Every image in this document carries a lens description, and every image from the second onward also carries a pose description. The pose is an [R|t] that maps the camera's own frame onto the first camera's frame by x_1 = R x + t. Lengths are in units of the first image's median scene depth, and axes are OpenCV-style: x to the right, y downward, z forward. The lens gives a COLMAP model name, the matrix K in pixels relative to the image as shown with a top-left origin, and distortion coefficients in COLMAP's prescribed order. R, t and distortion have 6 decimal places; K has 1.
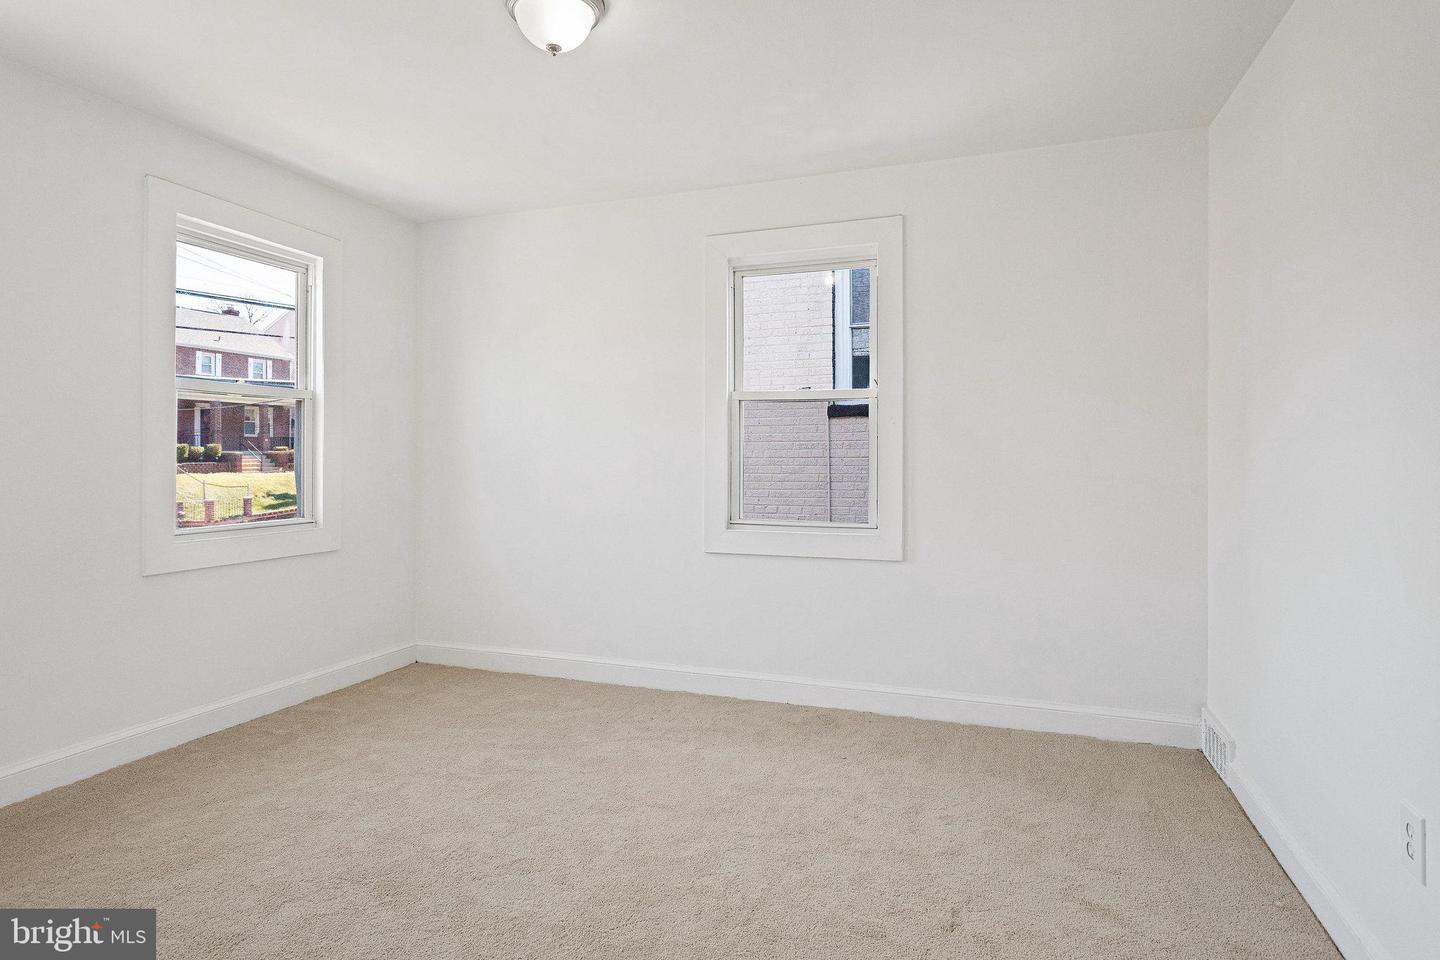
lens RADIAL K [[788.3, 0, 720.0], [0, 788.3, 480.0], [0, 0, 1]] dist [0.006683, 0.000643]
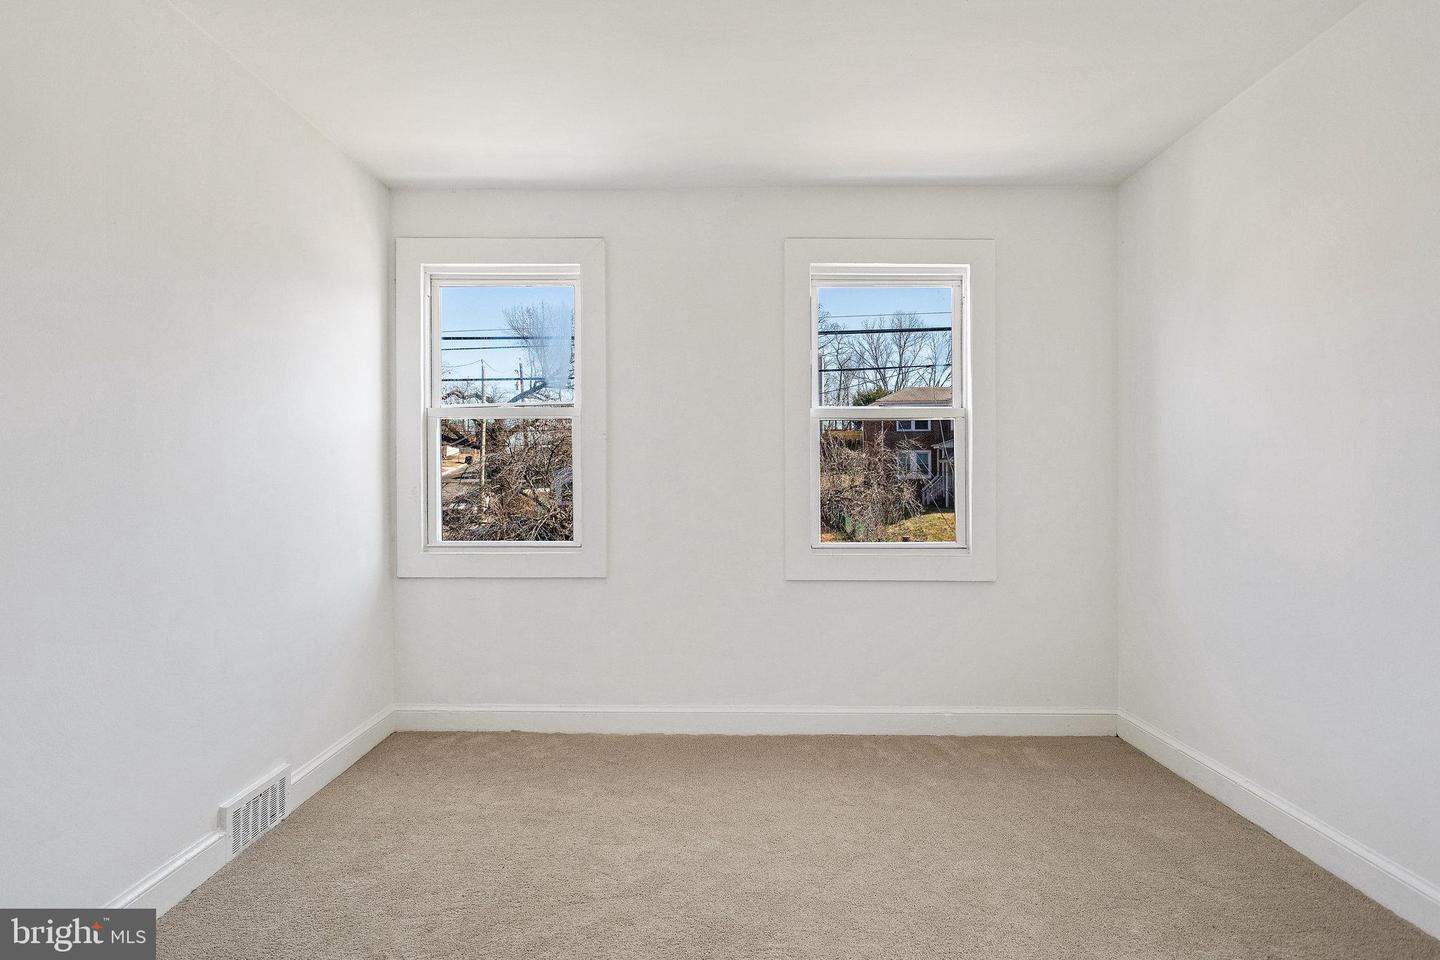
lens RADIAL K [[788.3, 0, 720.0], [0, 788.3, 480.0], [0, 0, 1]] dist [0.006683, 0.000643]
pose [[0.336368, 0.002750, -0.941727, 0.279541], [-0.030596, 0.999500, -0.008010, -0.010833], [0.941234, 0.031507, 0.336284, 0.422024]]
